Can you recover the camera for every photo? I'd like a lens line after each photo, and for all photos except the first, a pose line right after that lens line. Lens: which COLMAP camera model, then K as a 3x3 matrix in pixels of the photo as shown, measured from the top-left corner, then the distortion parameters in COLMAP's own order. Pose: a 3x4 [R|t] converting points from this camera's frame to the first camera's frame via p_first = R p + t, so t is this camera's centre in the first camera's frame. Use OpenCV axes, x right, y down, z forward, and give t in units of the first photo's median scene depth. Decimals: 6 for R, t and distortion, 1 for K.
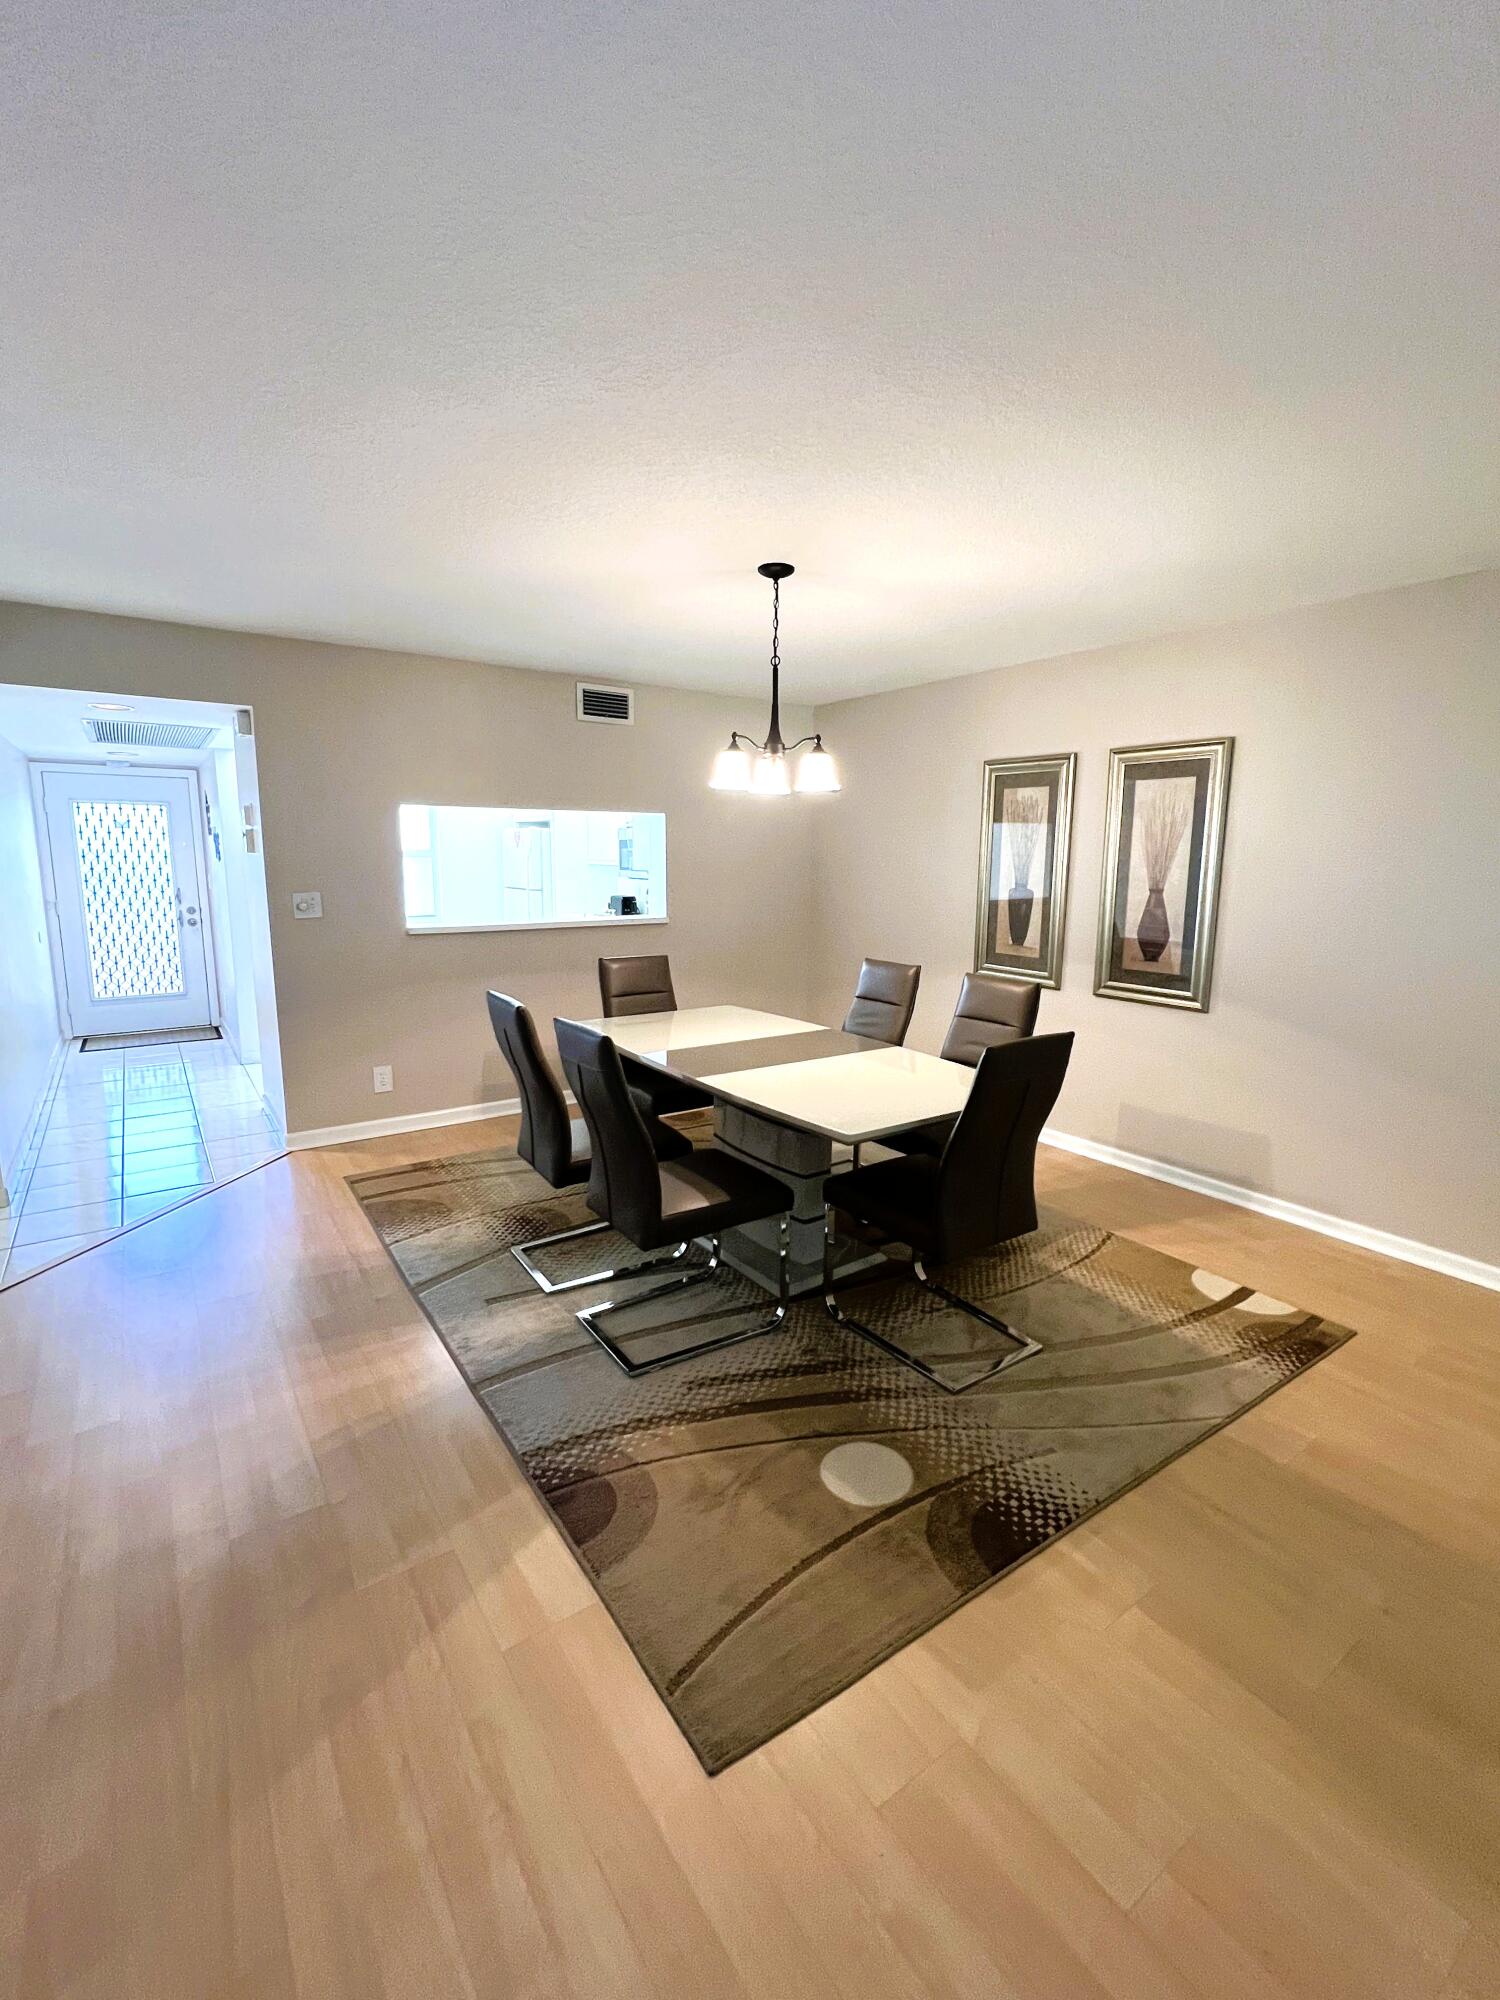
lens RADIAL K [[878.9, 0, 747.1], [0, 878.9, 996.2], [0, 0, 1]] dist [-0.003082, -0.000105]
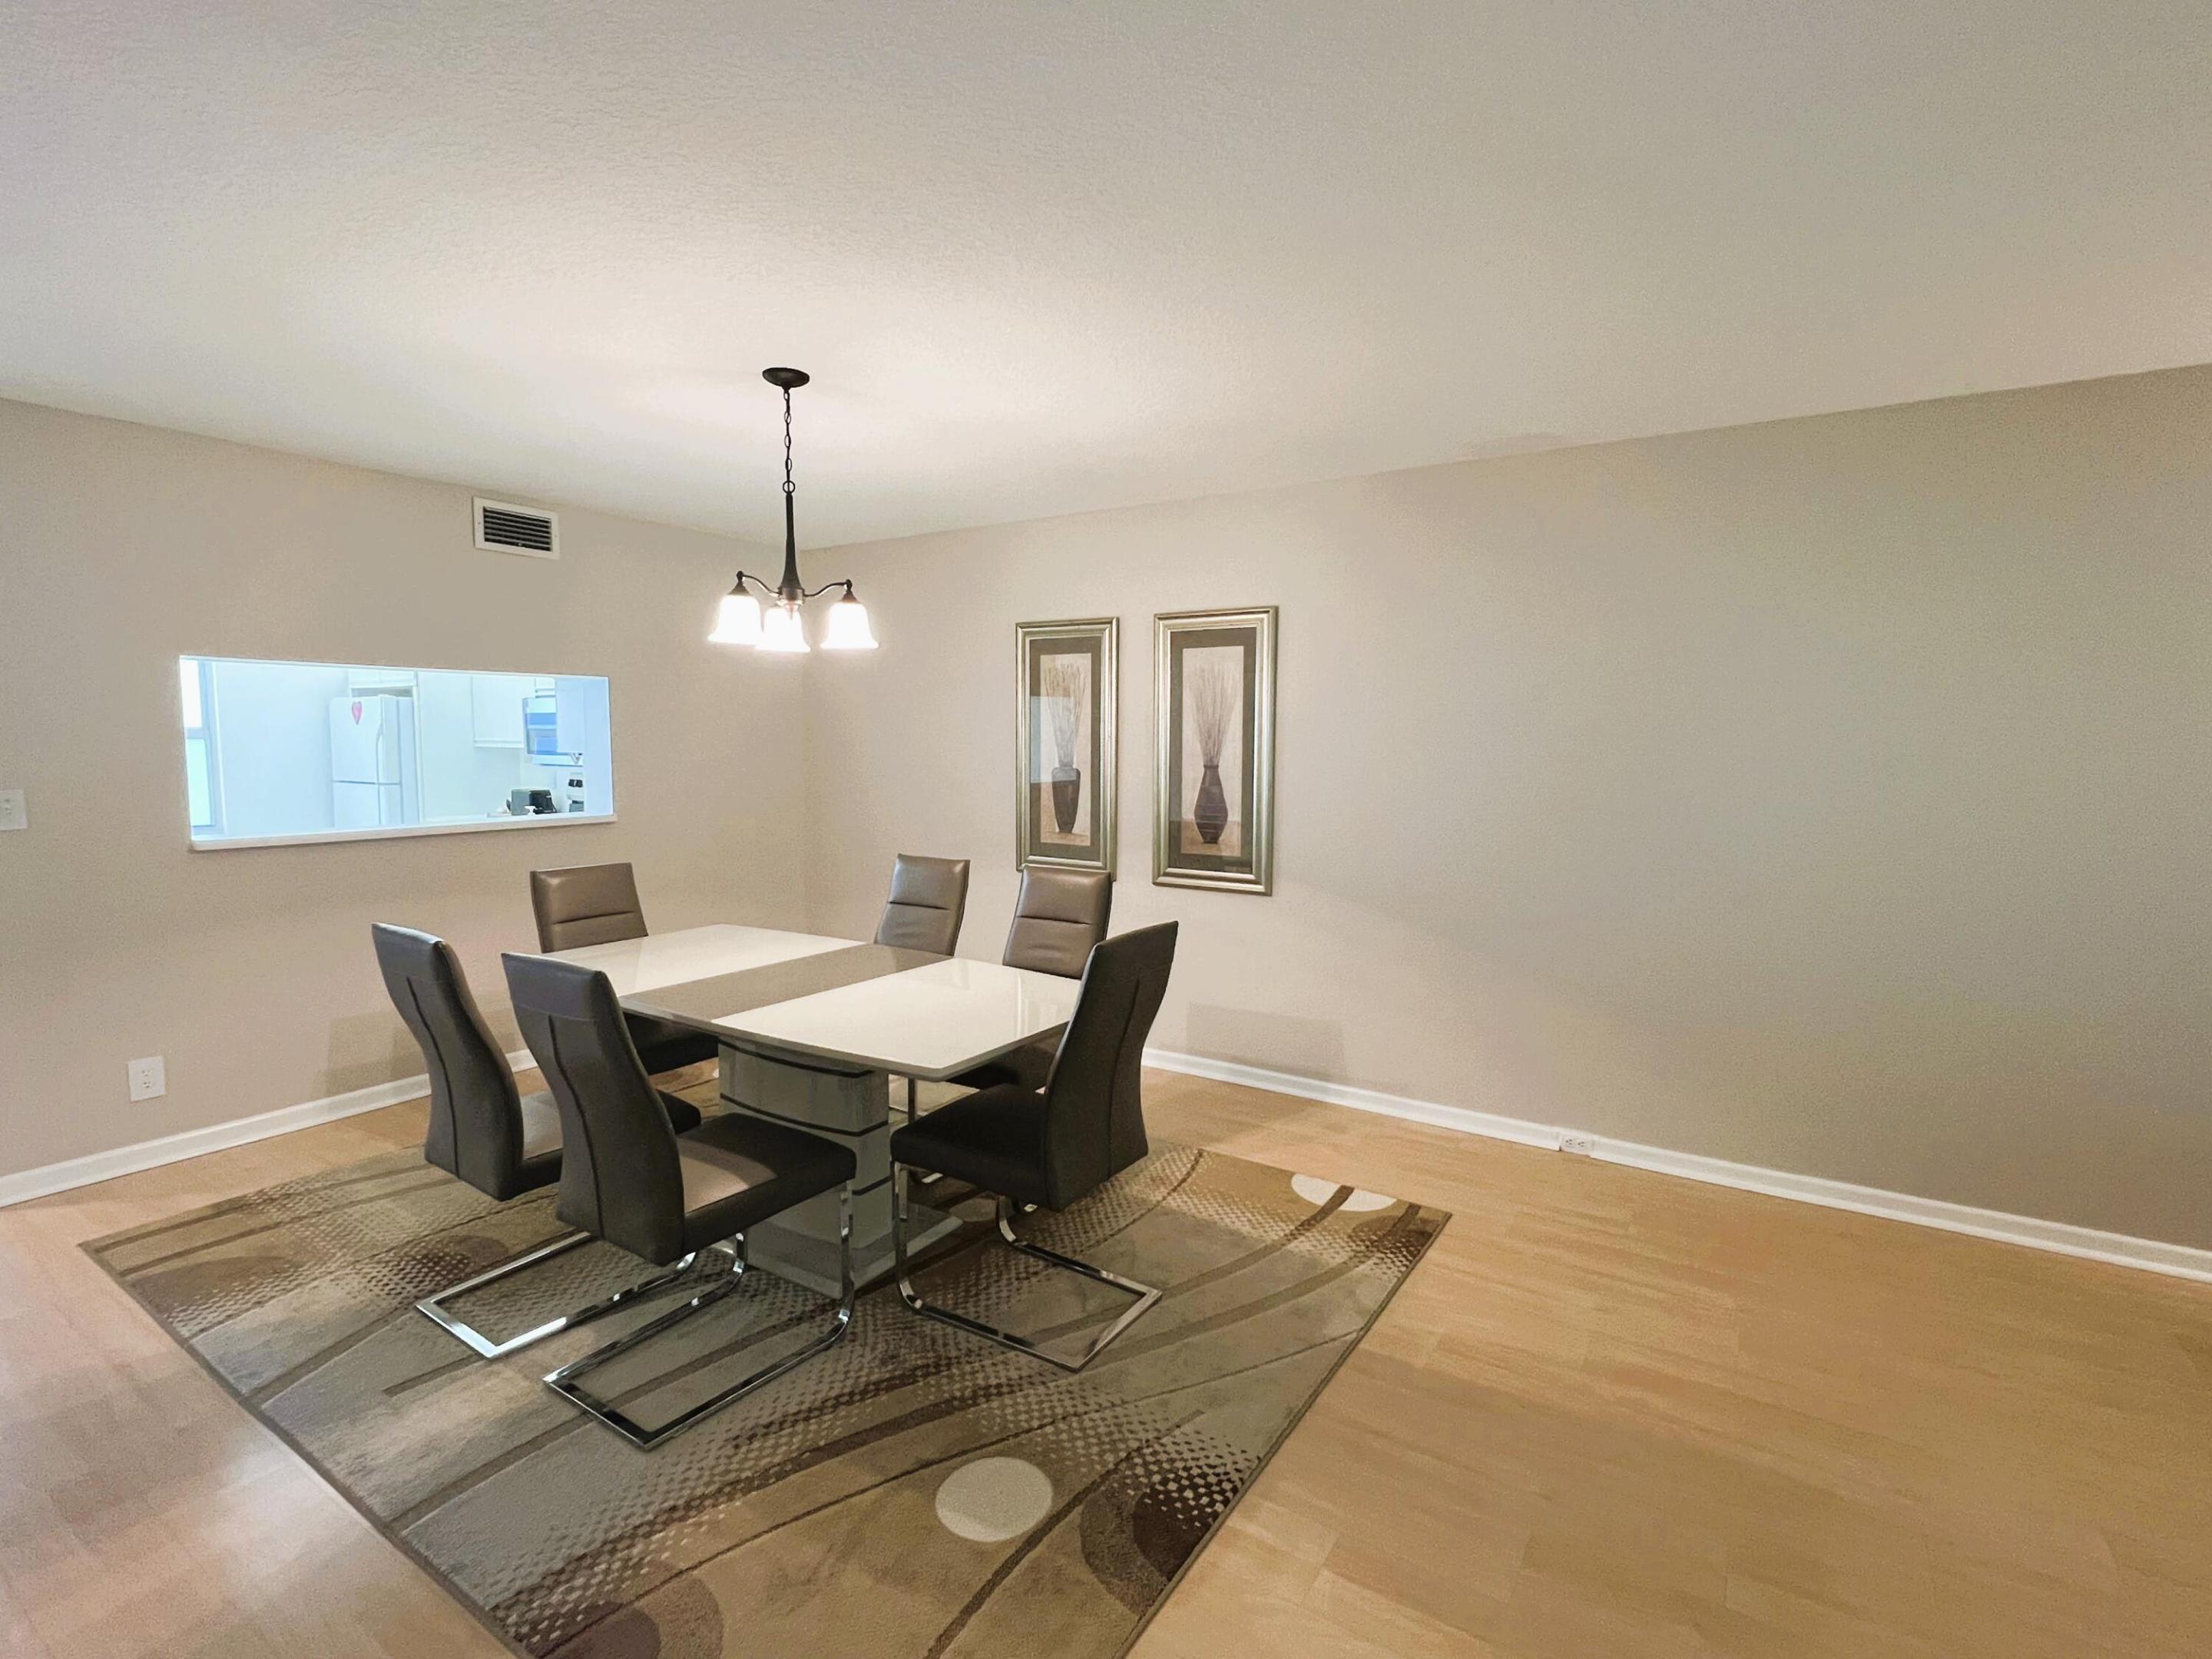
lens RADIAL K [[1054.7, 0, 1100.9], [0, 1054.7, 829.7], [0, 0, 1]] dist [-0.002944, 0.001017]
pose [[0.927430, -0.036598, 0.372201, -0.072708], [0.063283, 0.996206, -0.059731, 0.005311], [-0.368603, 0.078951, 0.926228, 0.027937]]
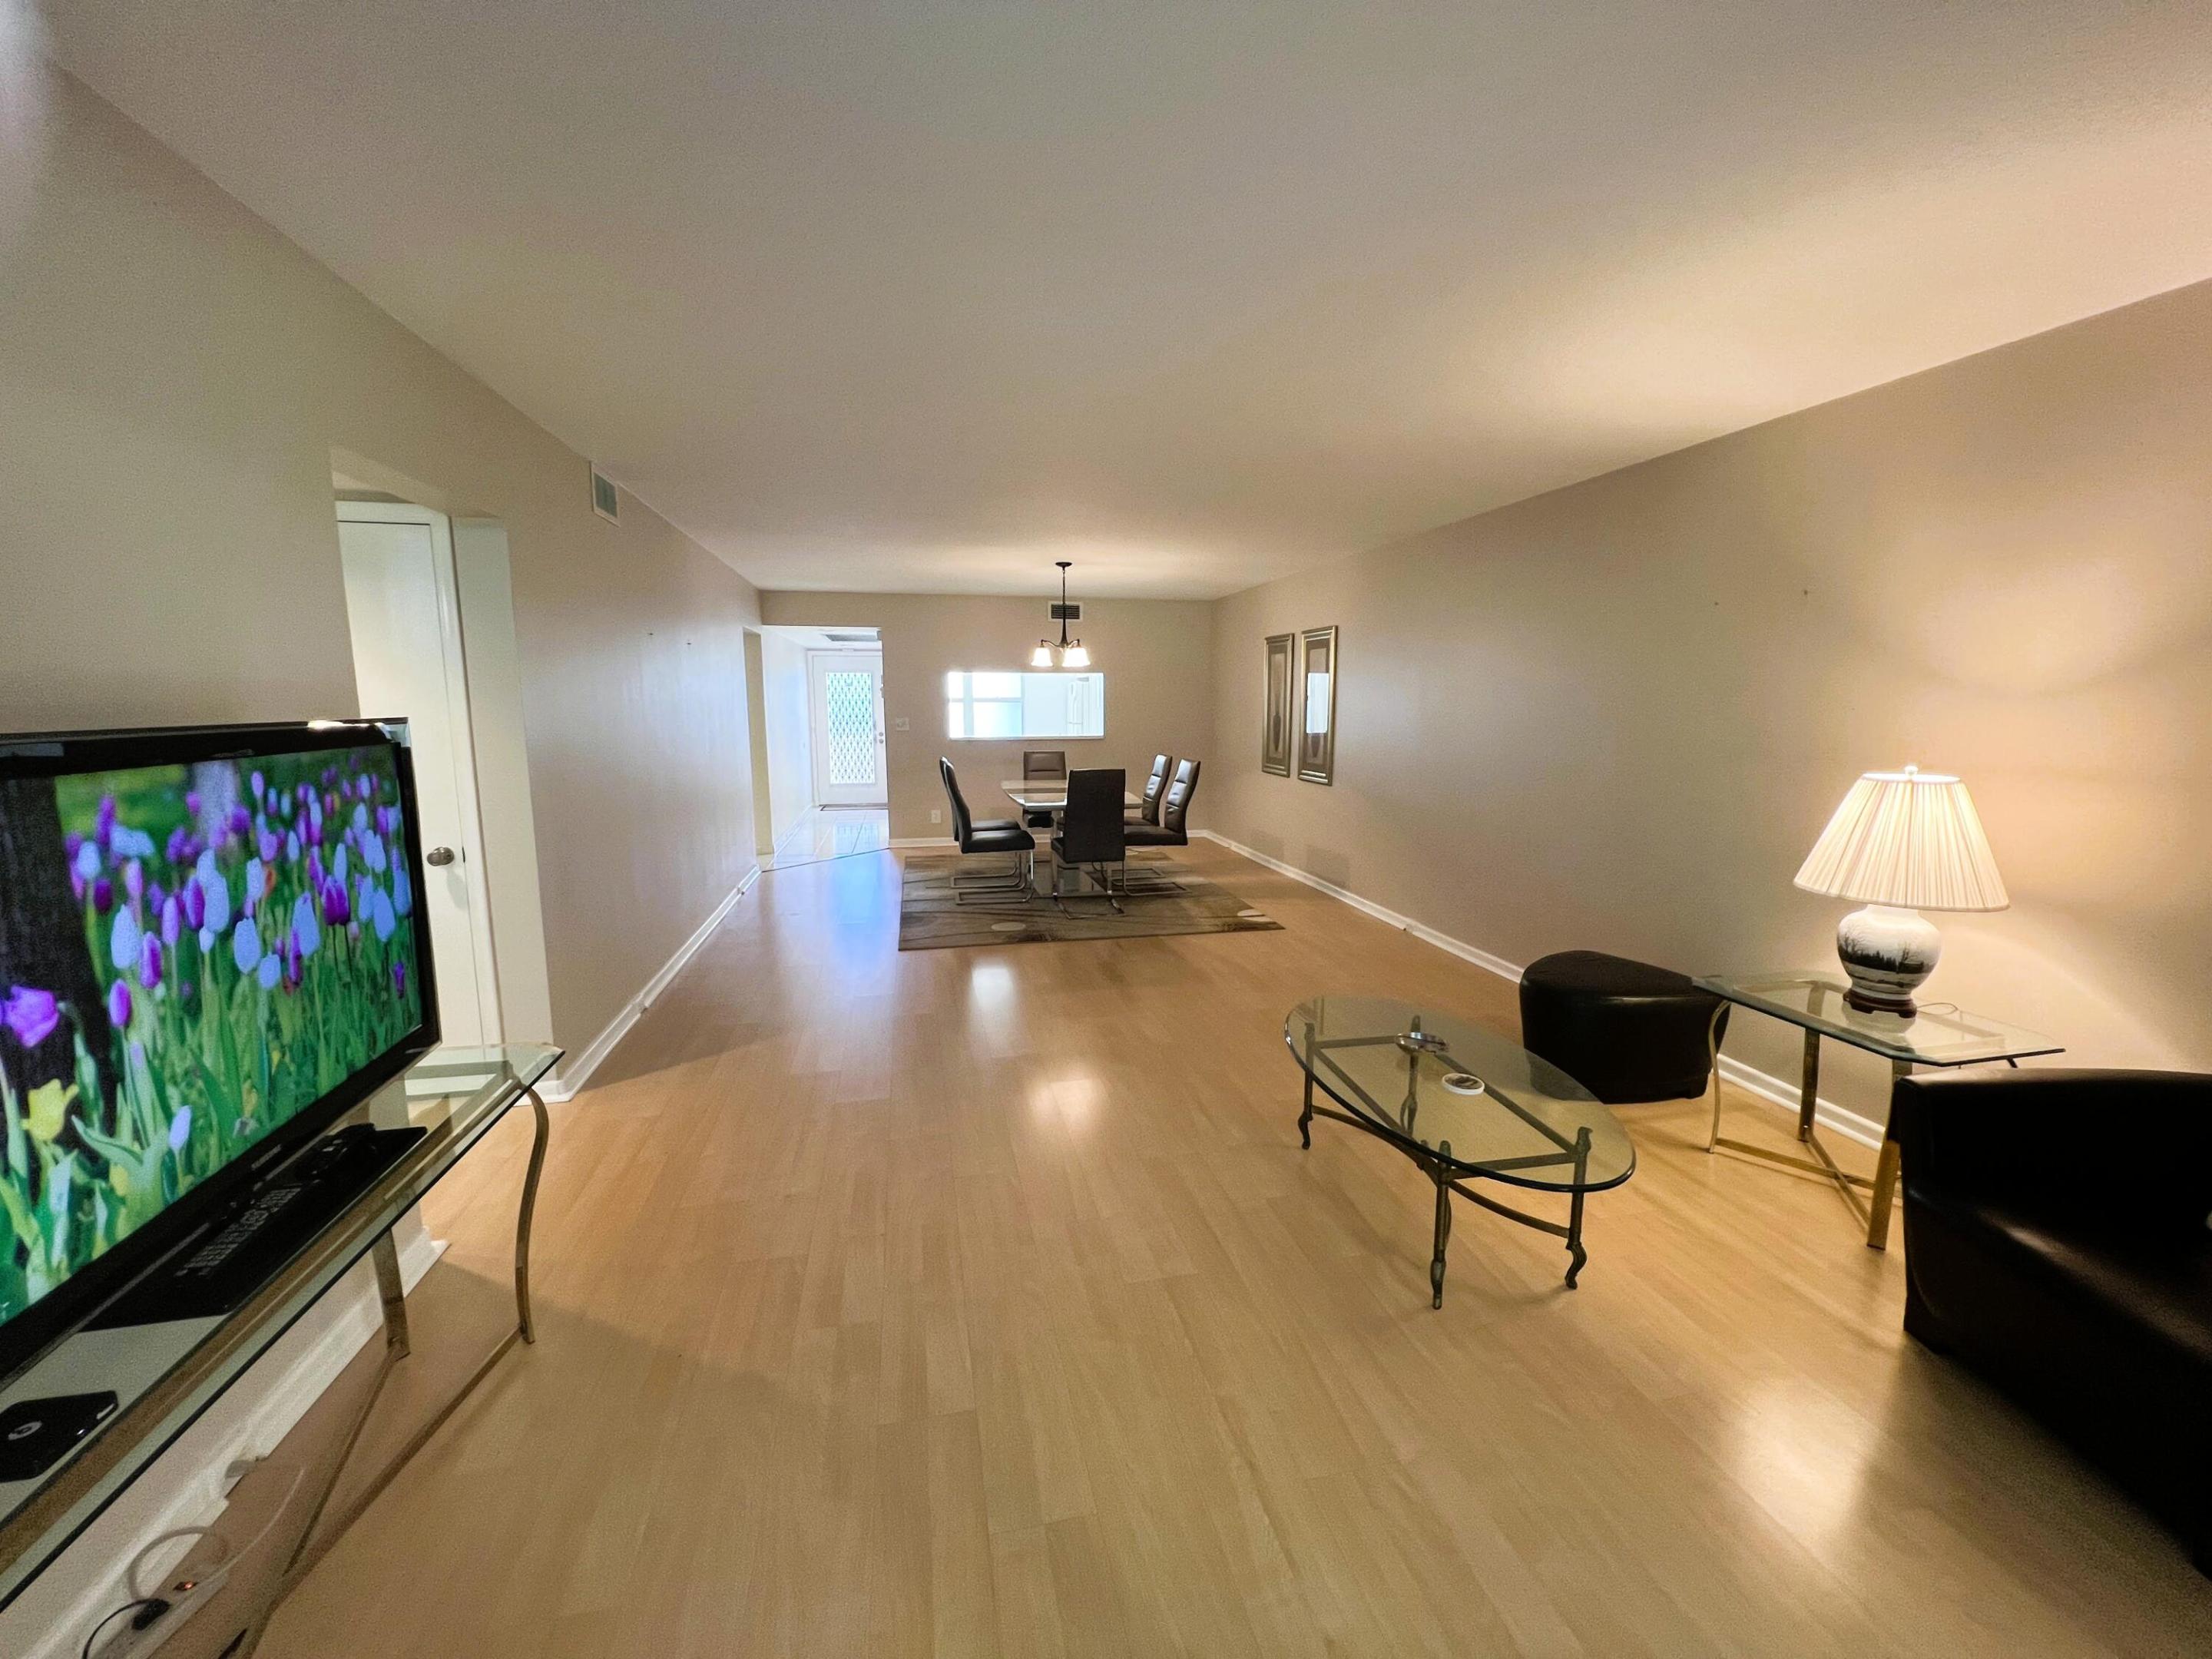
lens RADIAL K [[885.8, 0, 1100.5], [0, 885.8, 826.9], [0, 0, 1]] dist [-0.001213, -0.000131]
pose [[0.922292, 0.046162, -0.383727, 0.960734], [-0.055183, 0.998398, -0.012524, 0.179206], [0.382534, 0.032726, 0.923362, -0.934043]]
